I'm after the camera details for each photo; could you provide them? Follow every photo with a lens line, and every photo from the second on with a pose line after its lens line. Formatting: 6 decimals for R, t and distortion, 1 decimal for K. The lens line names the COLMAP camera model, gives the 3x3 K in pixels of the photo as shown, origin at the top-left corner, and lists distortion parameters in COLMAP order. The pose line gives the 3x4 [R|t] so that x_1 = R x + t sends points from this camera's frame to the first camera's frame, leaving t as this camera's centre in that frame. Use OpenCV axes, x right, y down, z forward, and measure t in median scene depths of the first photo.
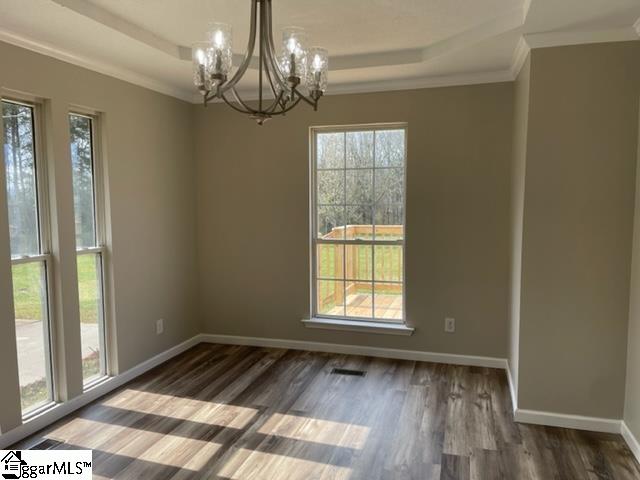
lens RADIAL K [[488.3, 0, 318.8], [0, 488.3, 237.5], [0, 0, 1]] dist [0.077096, -0.085042]
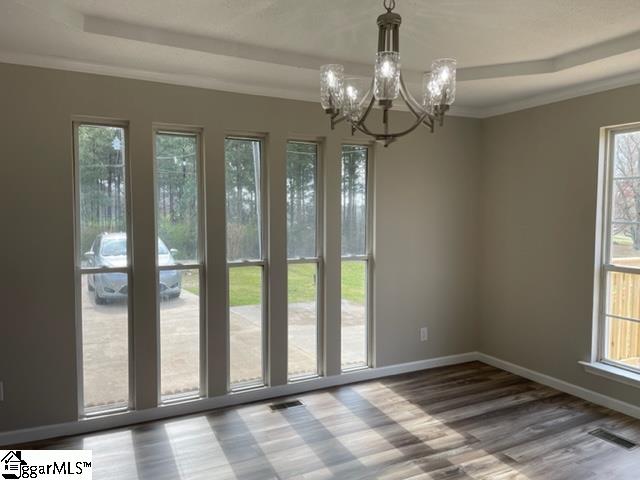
lens RADIAL K [[488.3, 0, 321.8], [0, 488.3, 240.9], [0, 0, 1]] dist [0.077096, -0.085042]
pose [[0.684499, 0.051017, -0.727226, 0.315134], [-0.061588, 0.998029, 0.012045, -0.021900], [0.726408, 0.036544, 0.686292, 0.115194]]
